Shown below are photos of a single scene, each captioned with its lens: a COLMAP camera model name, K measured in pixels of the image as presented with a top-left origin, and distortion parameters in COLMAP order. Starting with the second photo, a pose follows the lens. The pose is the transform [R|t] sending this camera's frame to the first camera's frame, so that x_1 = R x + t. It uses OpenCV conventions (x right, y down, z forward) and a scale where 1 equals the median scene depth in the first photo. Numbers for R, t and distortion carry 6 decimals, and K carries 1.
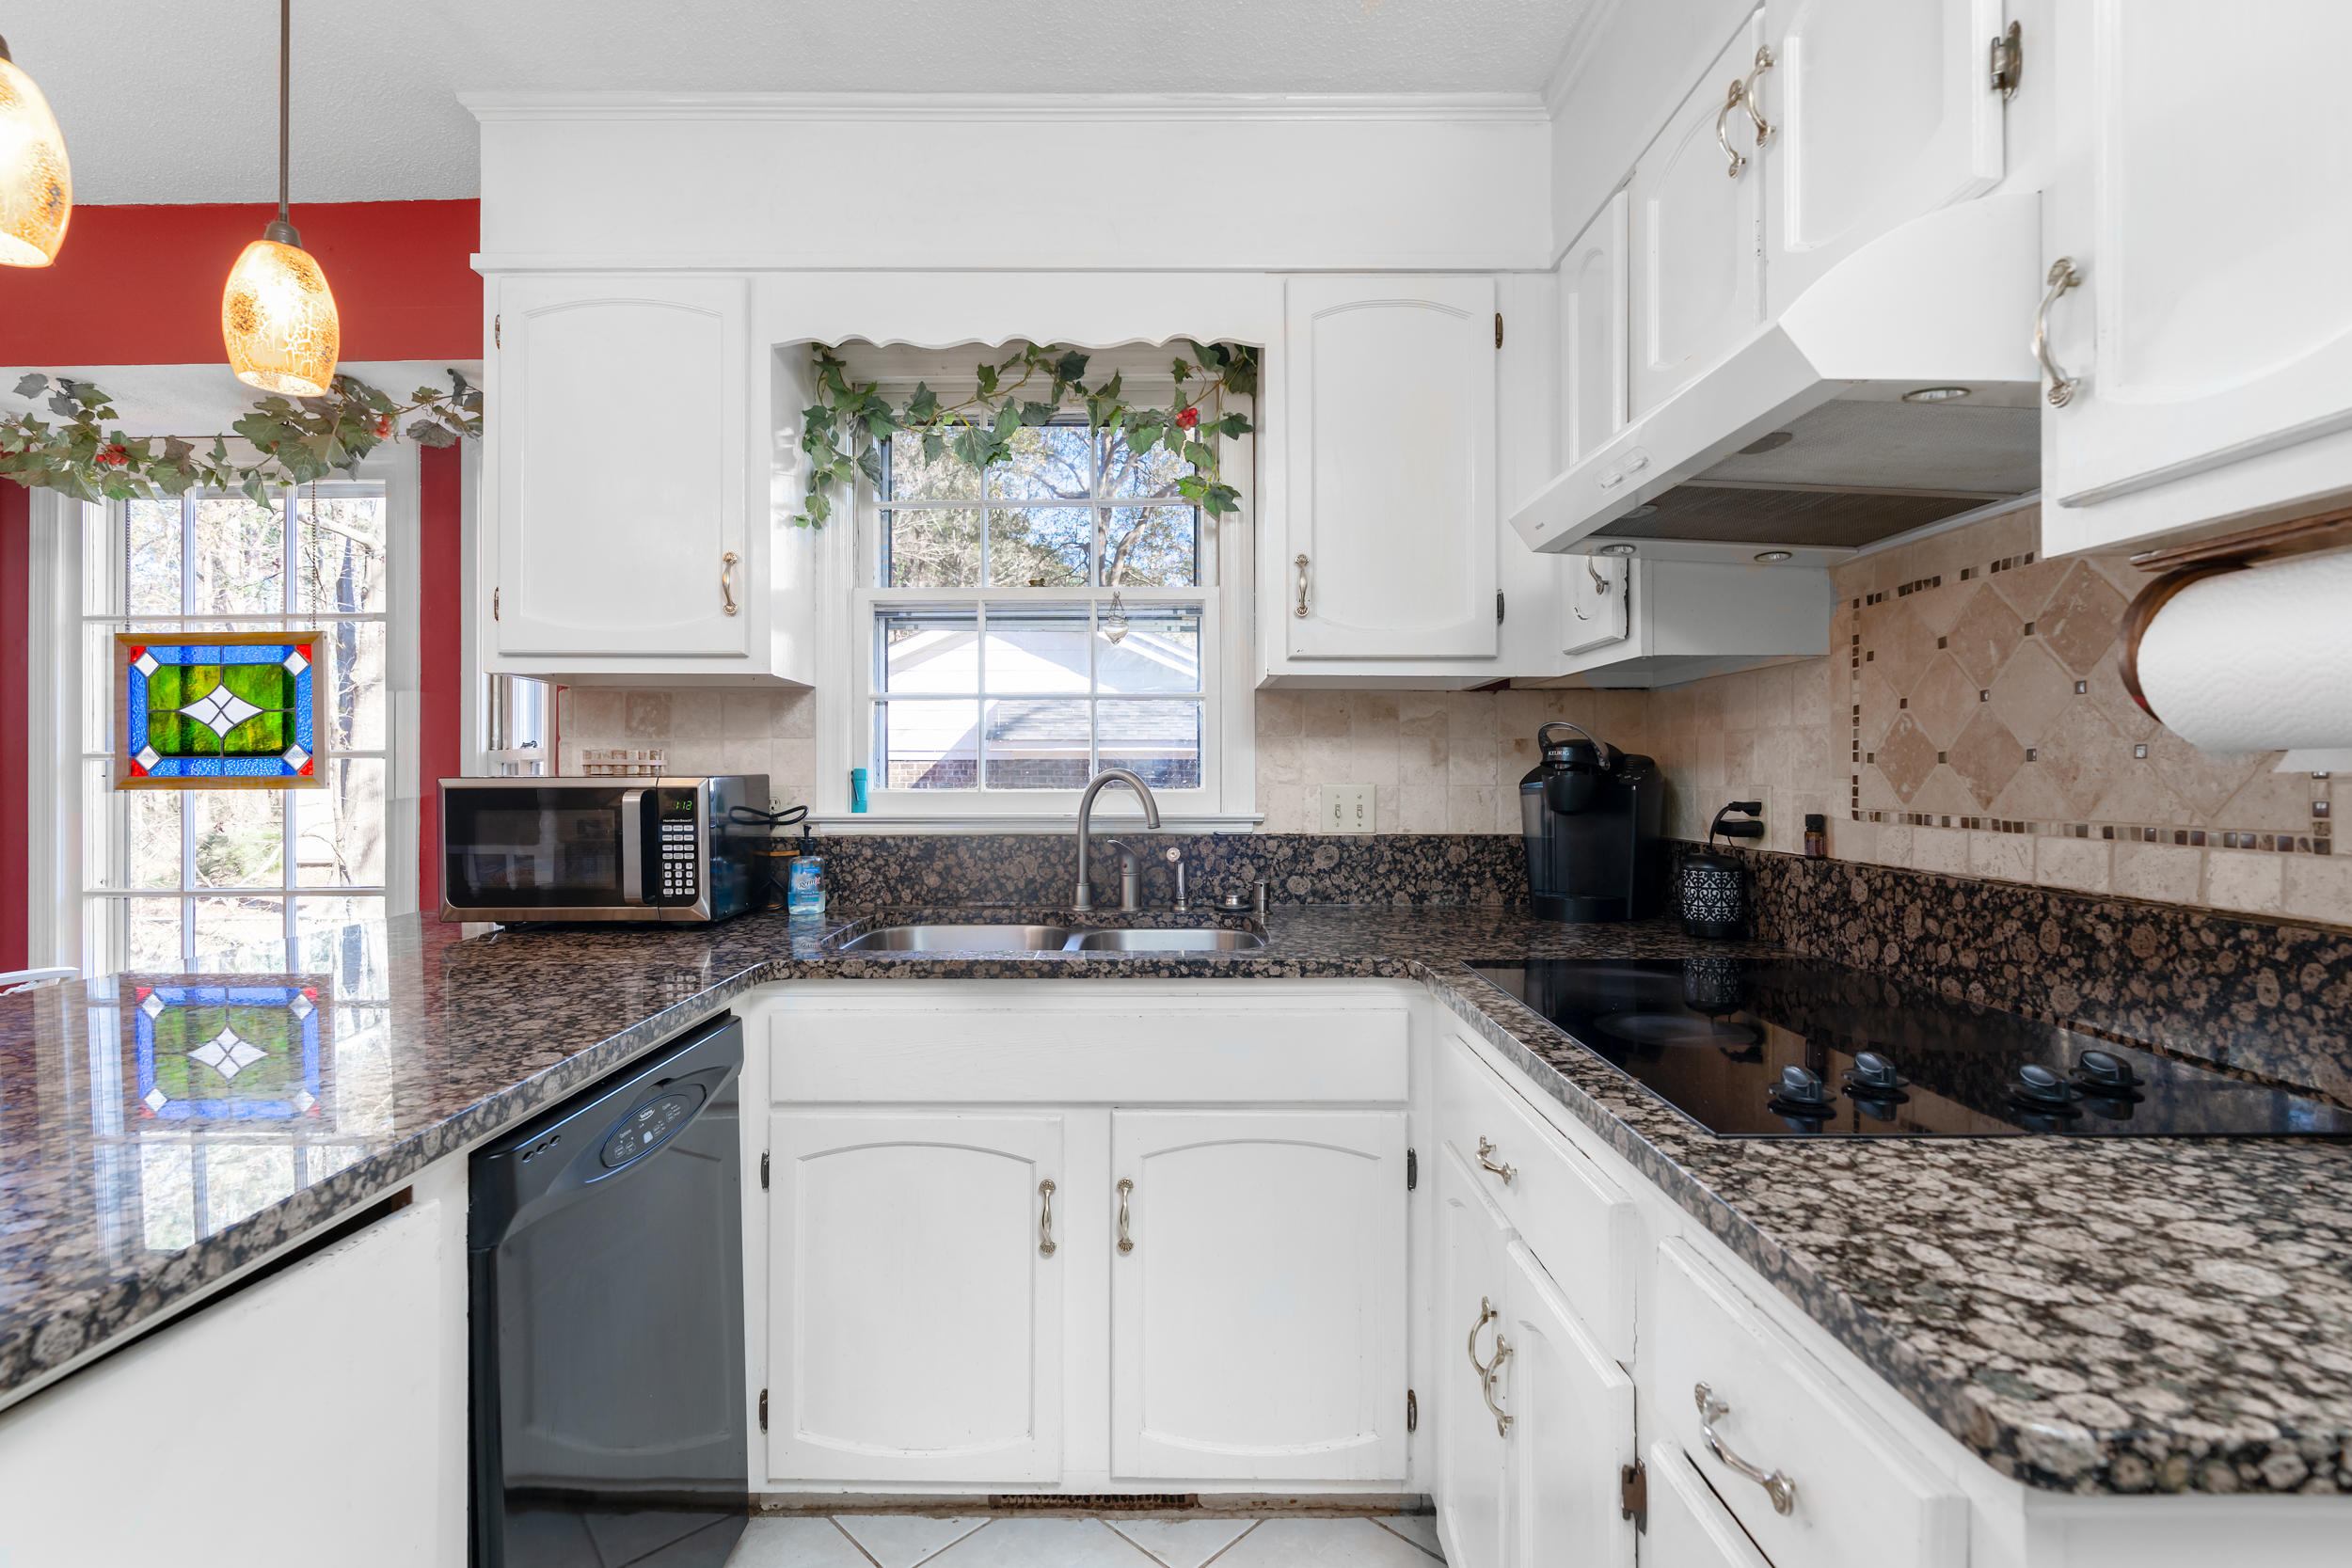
lens RADIAL K [[1084.3, 0, 1165.9], [0, 1084.3, 769.5], [0, 0, 1]] dist [-0.004869, -0.000242]
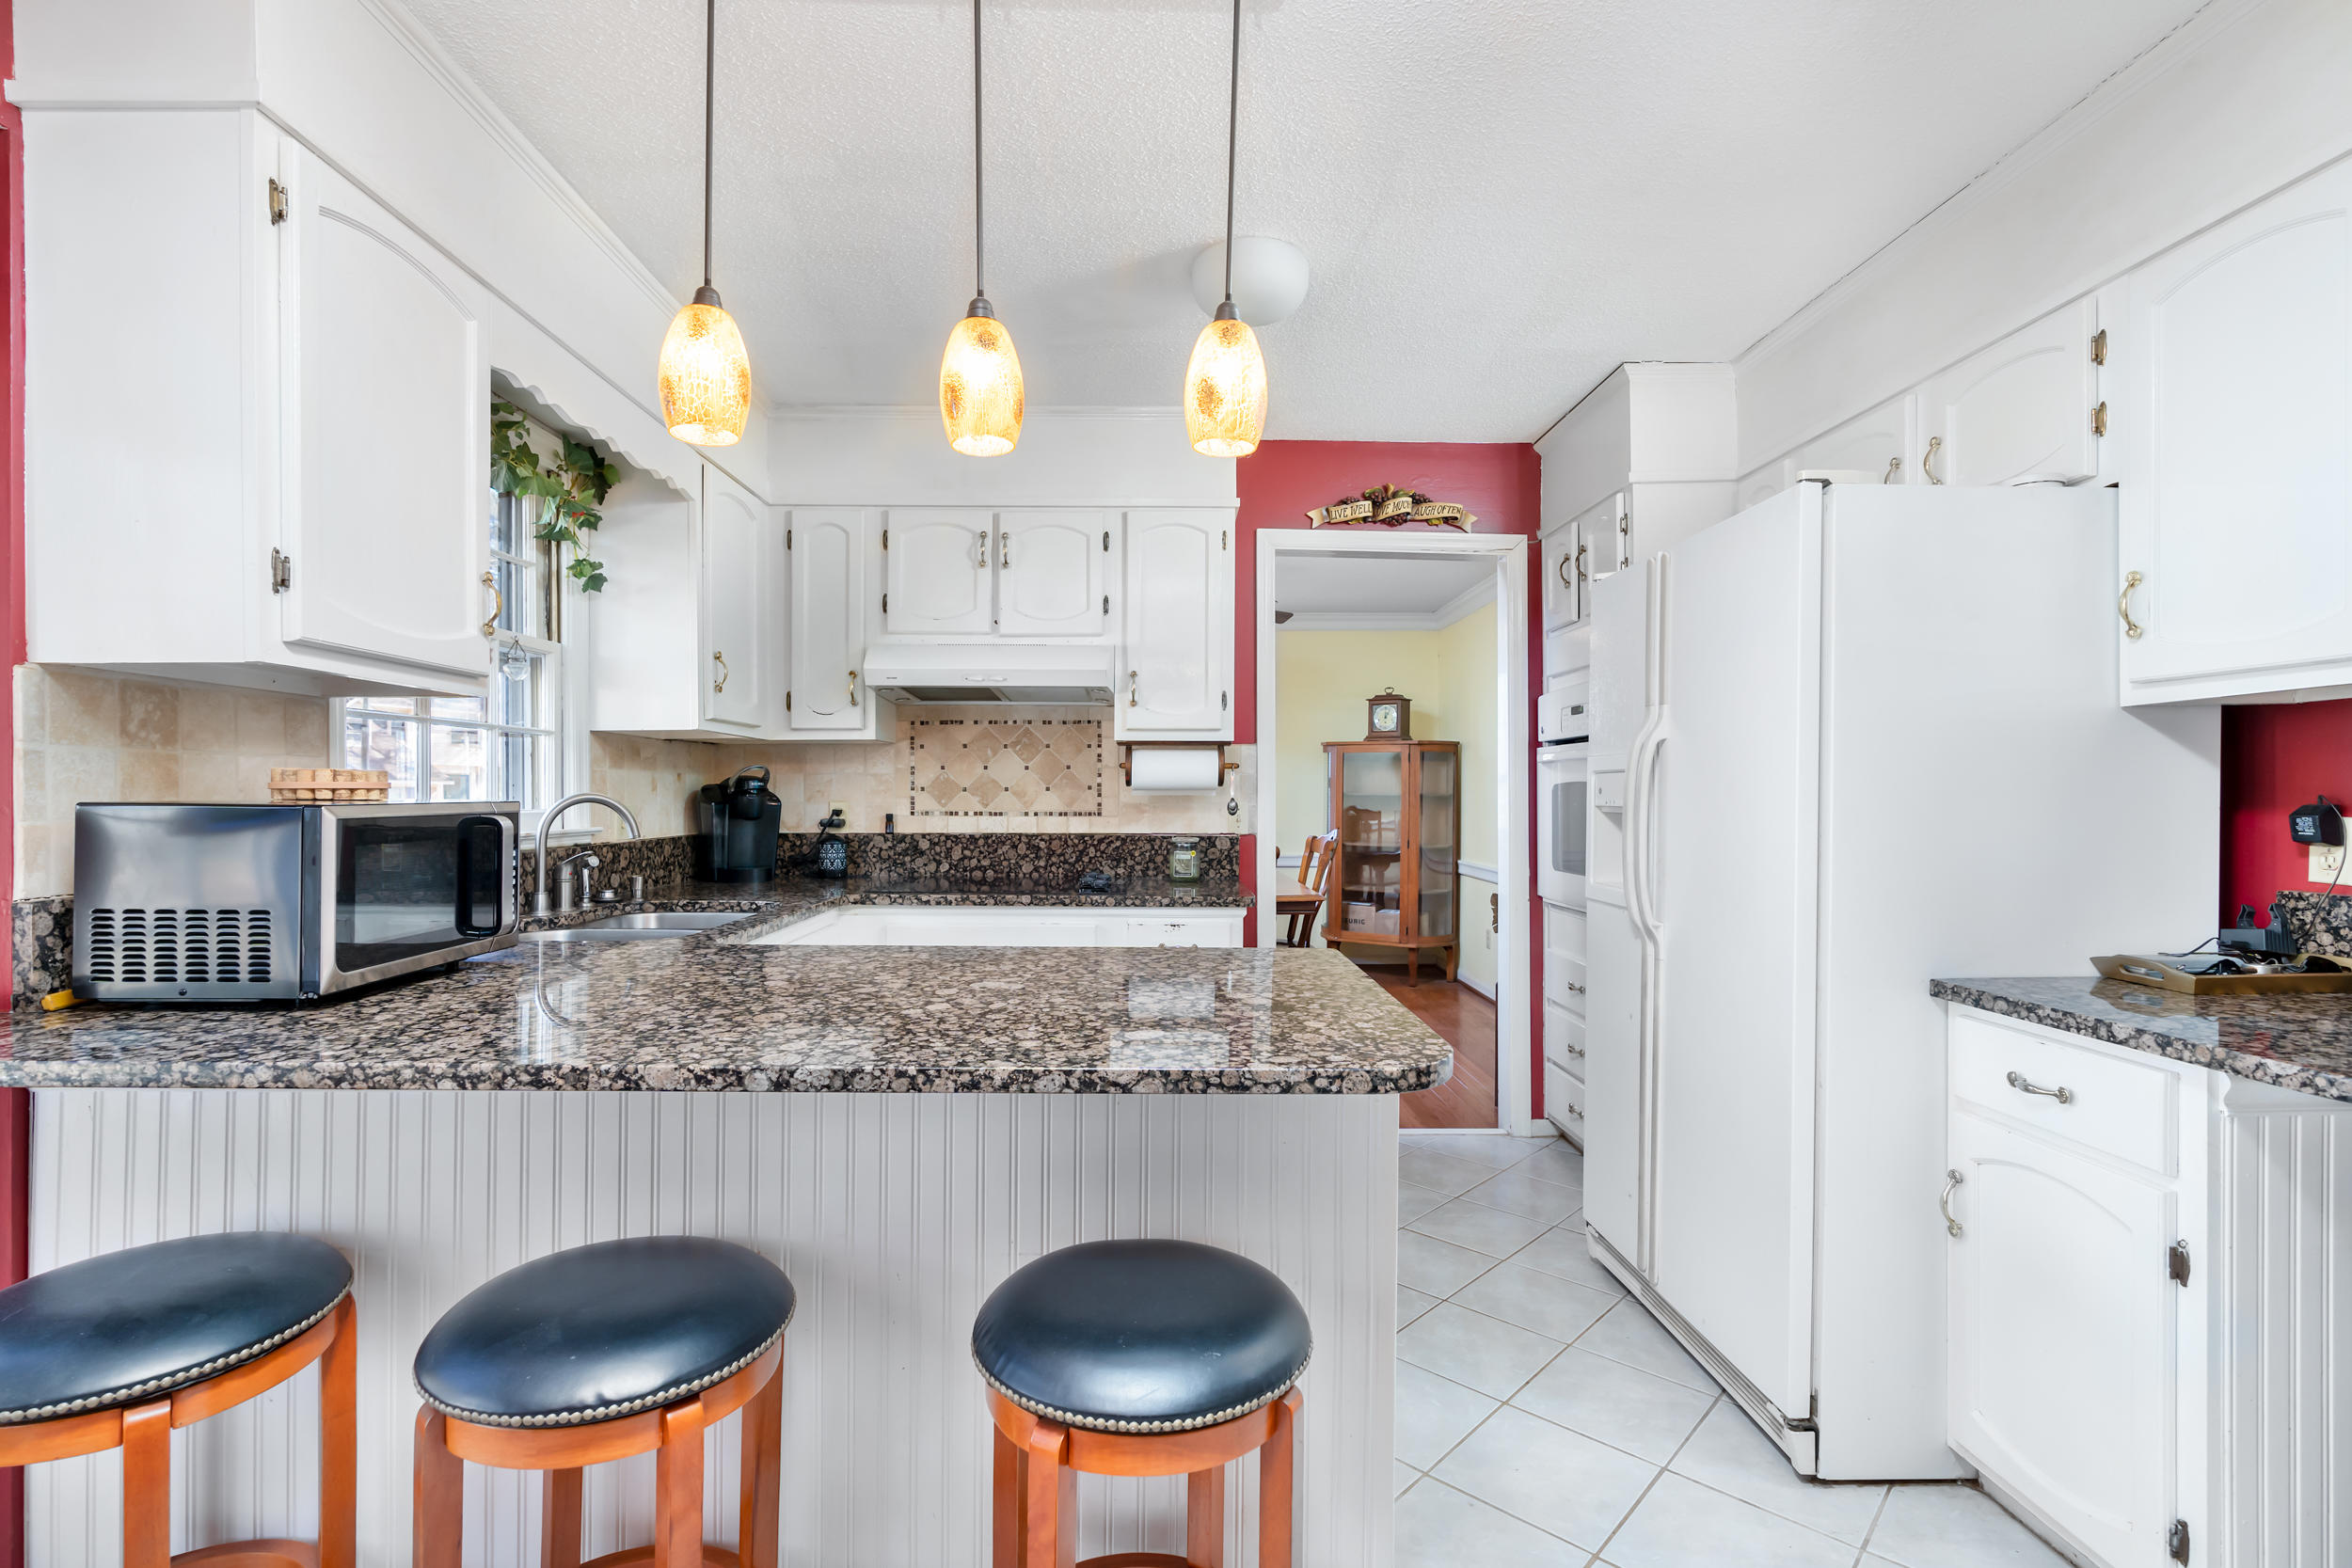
lens RADIAL K [[1084.3, 0, 1171.9], [0, 1084.3, 791.9], [0, 0, 1]] dist [-0.004869, -0.000242]
pose [[-0.030930, 0.000937, 0.999521, -1.224236], [-0.003725, 0.999993, -0.001053, -0.002706], [-0.999515, -0.003756, -0.030926, 0.363567]]
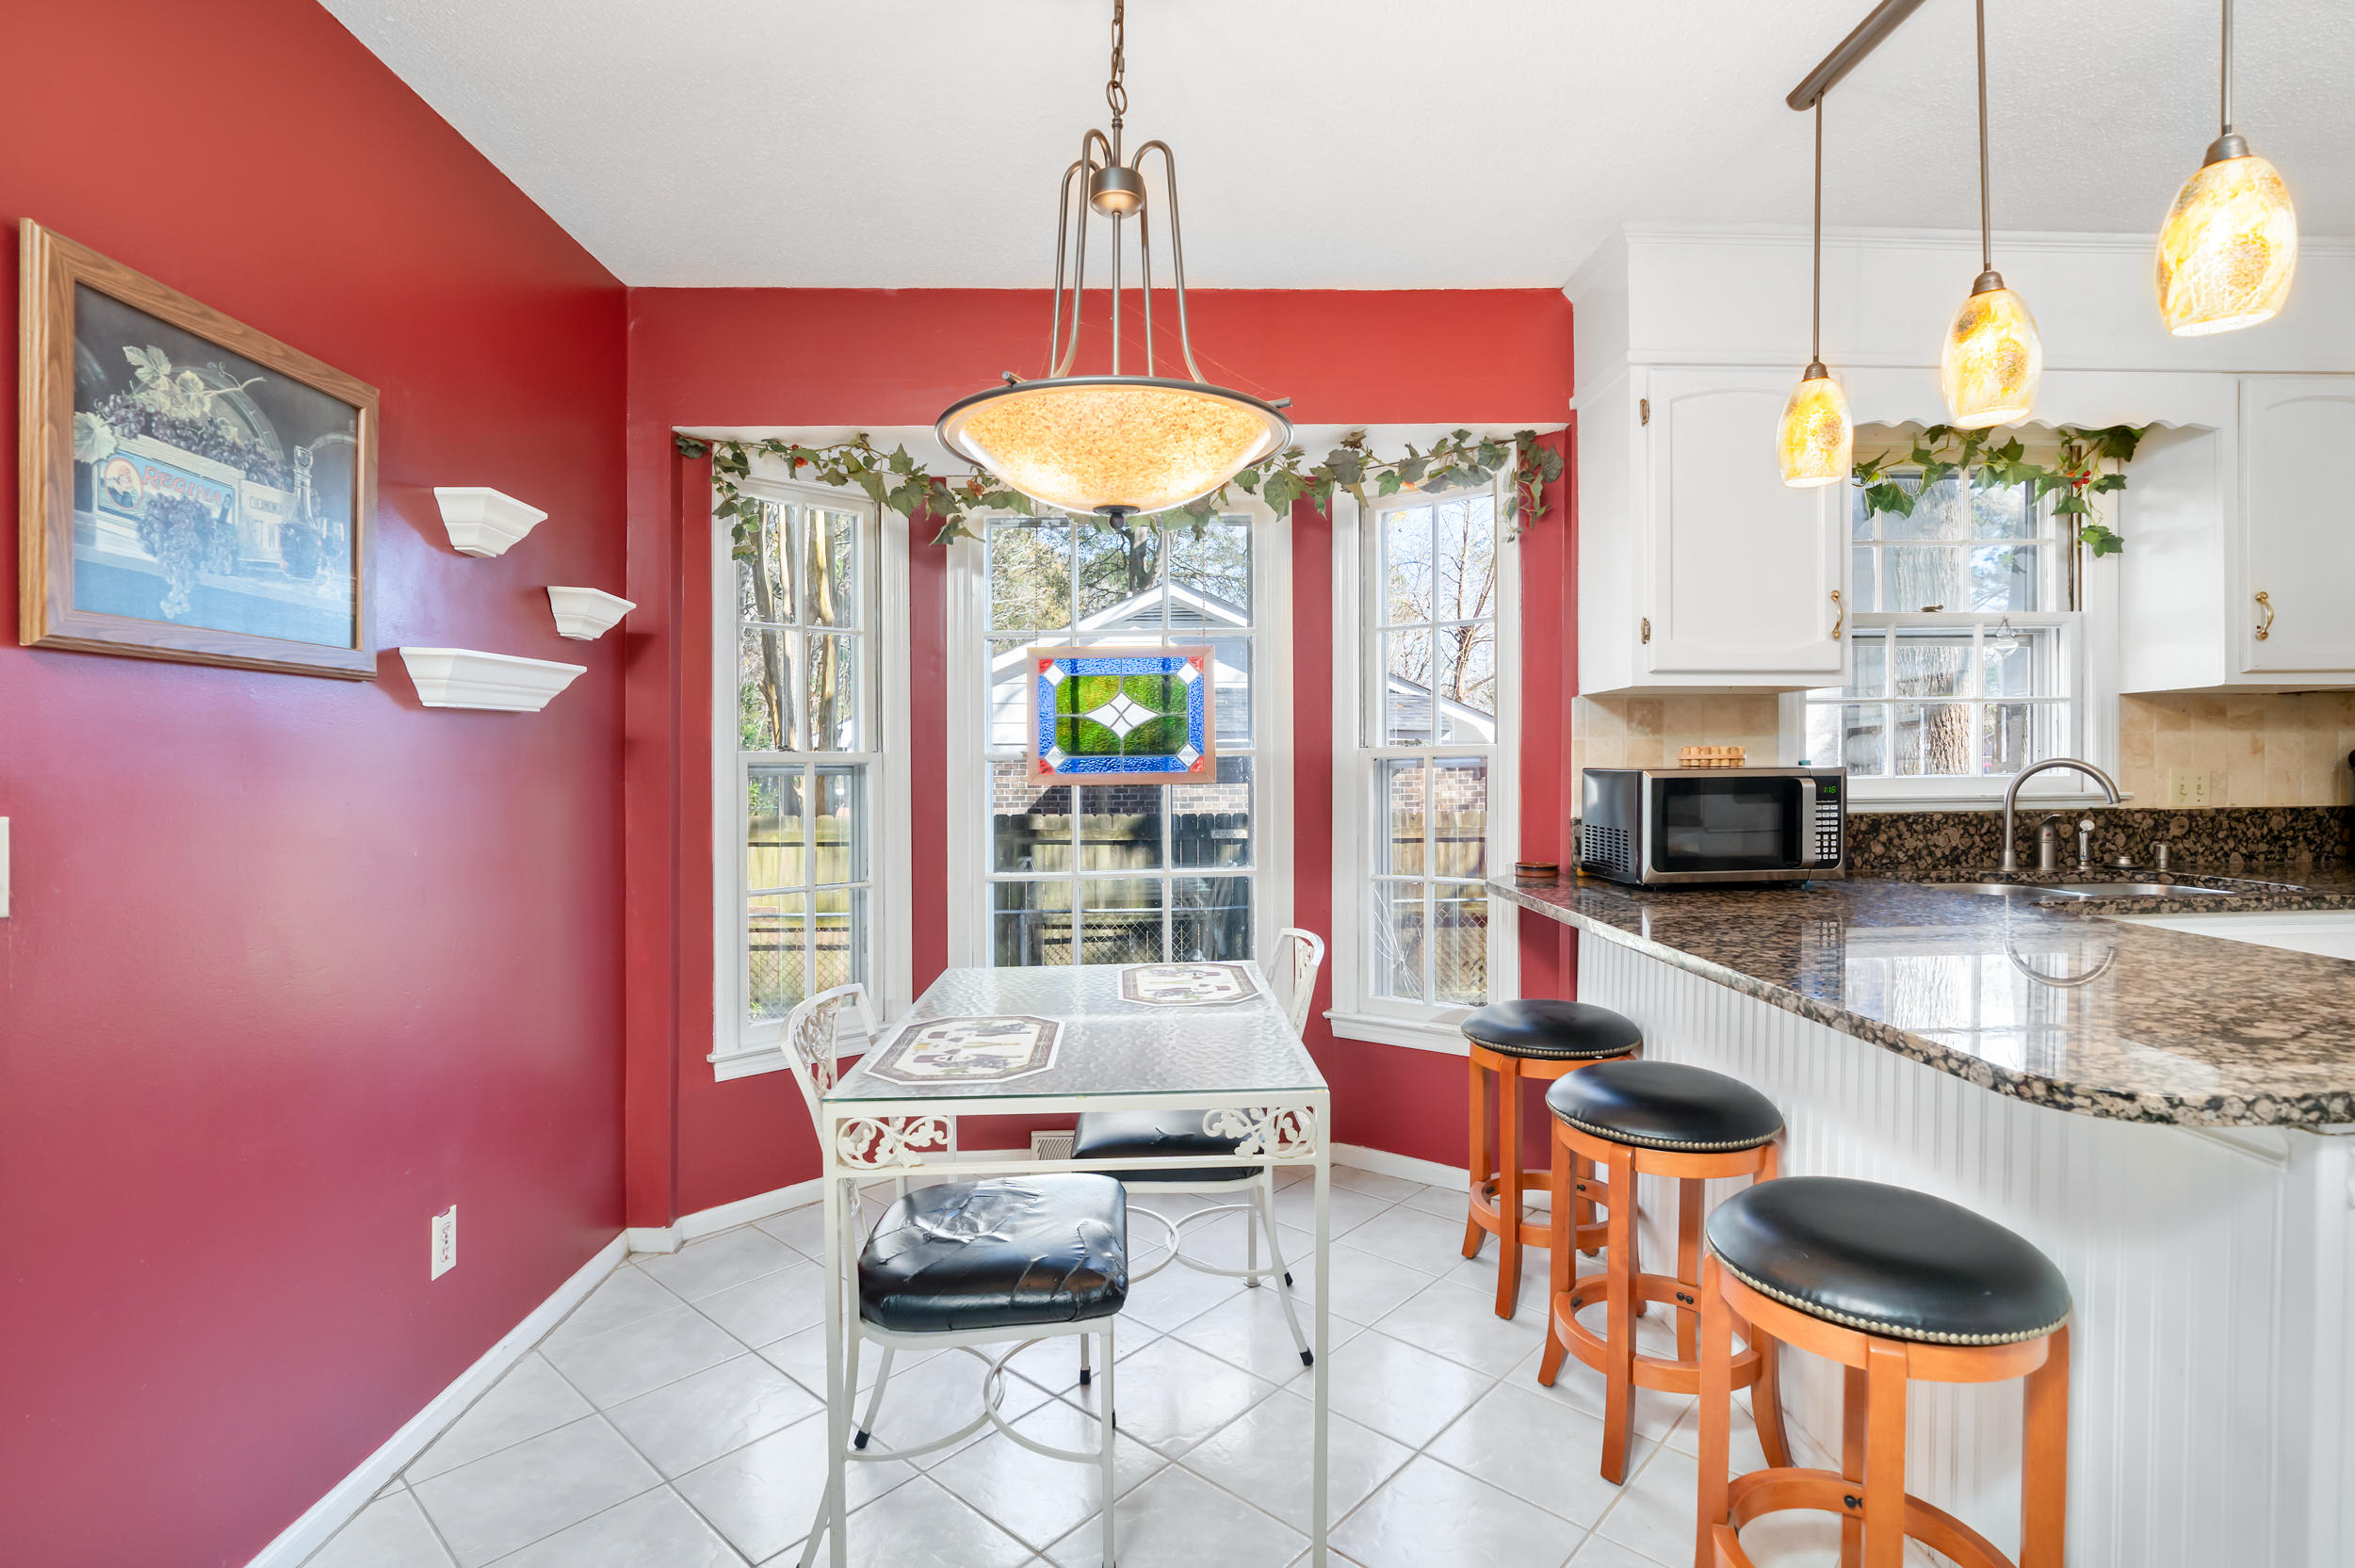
lens RADIAL K [[1085.7, 0, 1183.0], [0, 1085.7, 777.3], [0, 0, 1]] dist [-0.004869, -0.000242]
pose [[0.998249, -0.010560, 0.058197, -1.089479], [0.009702, 0.999840, 0.015012, -0.006452], [-0.058346, -0.014421, 0.998192, -0.192329]]
